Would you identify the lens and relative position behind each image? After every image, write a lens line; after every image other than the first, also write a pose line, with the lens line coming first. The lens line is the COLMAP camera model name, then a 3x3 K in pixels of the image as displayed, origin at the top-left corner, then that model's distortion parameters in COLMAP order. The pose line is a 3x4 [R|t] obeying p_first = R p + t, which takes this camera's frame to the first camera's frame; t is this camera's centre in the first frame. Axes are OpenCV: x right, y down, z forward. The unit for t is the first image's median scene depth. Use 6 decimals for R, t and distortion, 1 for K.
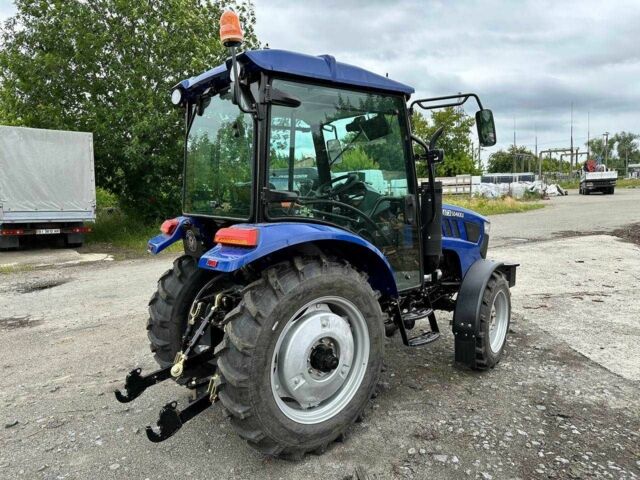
lens RADIAL K [[447.9, 0, 323.4], [0, 447.9, 240.7], [0, 0, 1]] dist [0.071395, -0.108143]
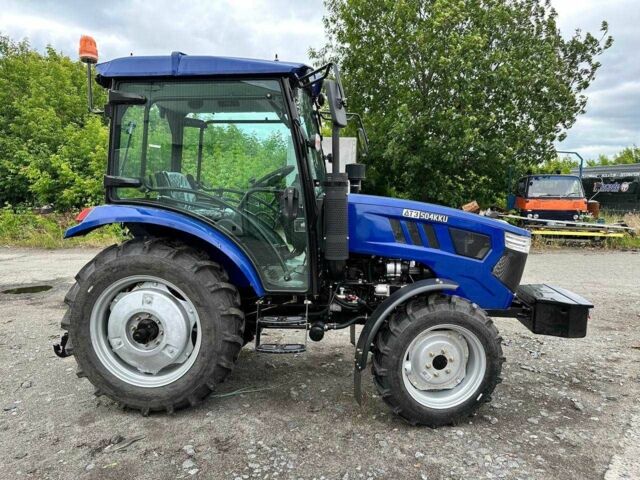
lens RADIAL K [[436.4, 0, 320.0], [0, 436.4, 240.0], [0, 0, 1]] dist [0.001936, -0.039648]
pose [[0.729289, 0.103386, -0.676350, 0.981240], [-0.102457, 0.993874, 0.041445, -0.046288], [0.676491, 0.039071, 0.735414, 0.484464]]
